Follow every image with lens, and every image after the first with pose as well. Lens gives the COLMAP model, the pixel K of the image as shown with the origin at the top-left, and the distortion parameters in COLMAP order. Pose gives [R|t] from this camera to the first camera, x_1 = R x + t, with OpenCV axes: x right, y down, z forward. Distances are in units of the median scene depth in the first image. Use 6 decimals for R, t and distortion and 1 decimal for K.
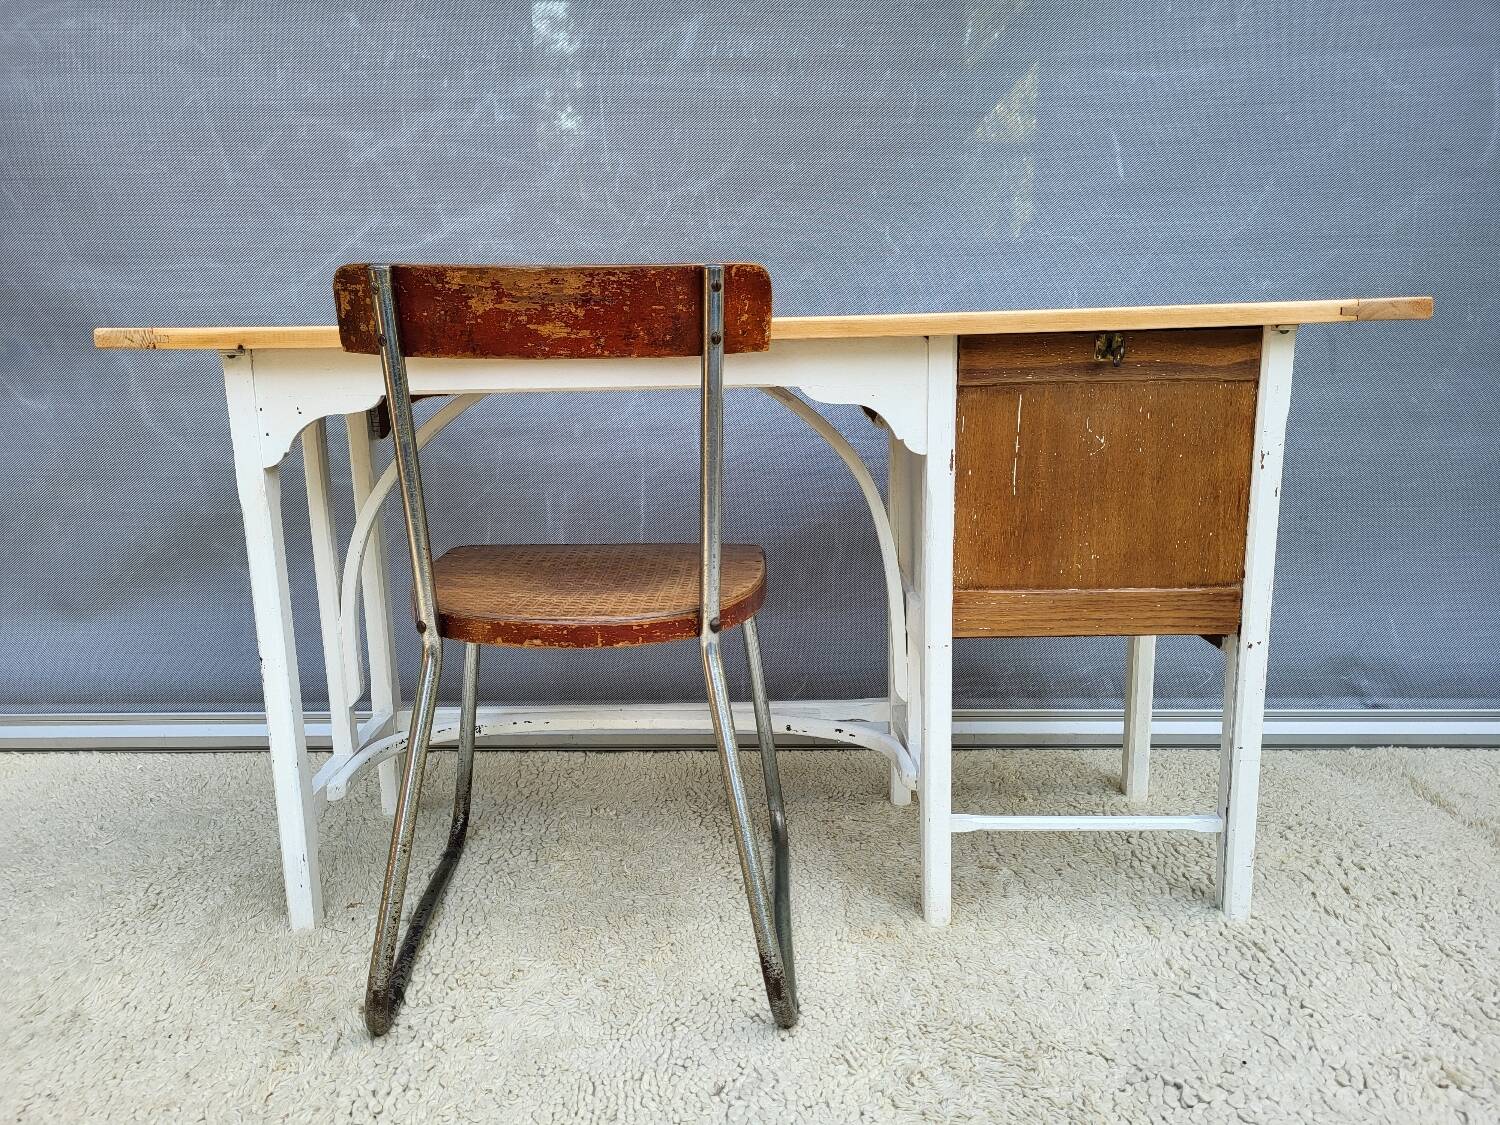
lens RADIAL K [[1124.2, 0, 728.8], [0, 1124.2, 594.4], [0, 0, 1]] dist [0.053276, -0.037789]
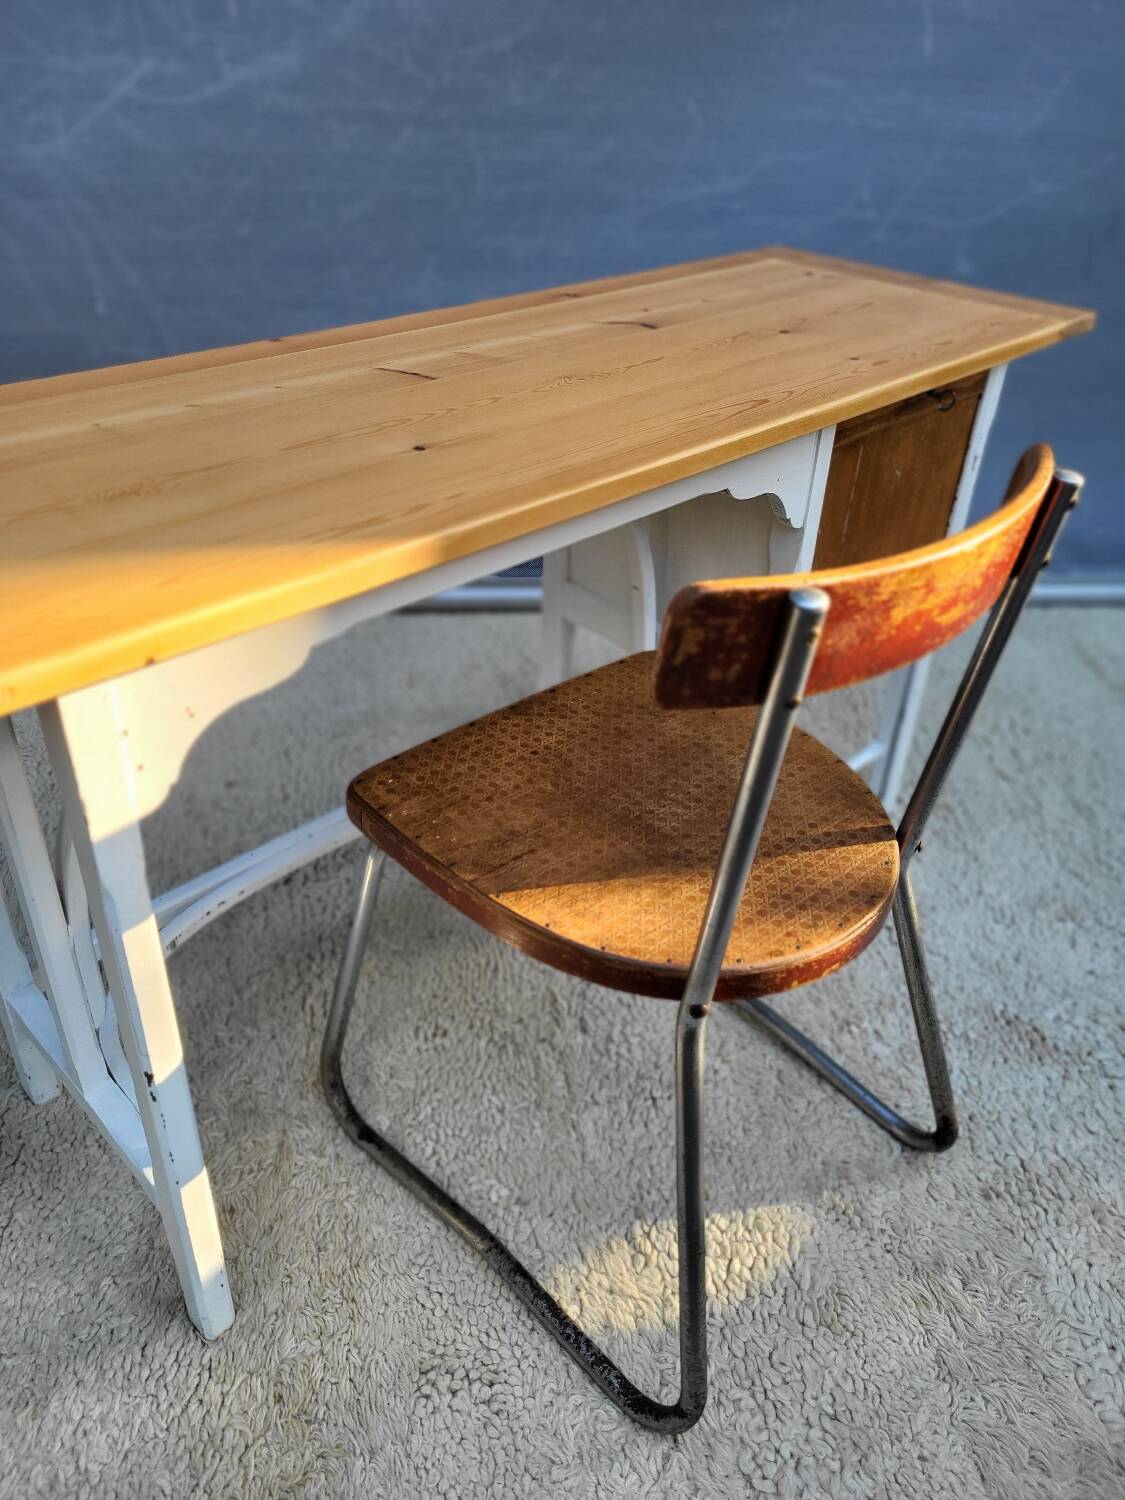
lens RADIAL K [[1124.2, 0, 560.1], [0, 1124.2, 725.6], [0, 0, 1]] dist [0.053276, -0.037789]
pose [[0.990972, -0.019819, 0.132596, -0.144995], [-0.031153, 0.927901, 0.371522, -0.234490], [-0.130399, -0.372299, 0.918907, -0.111301]]
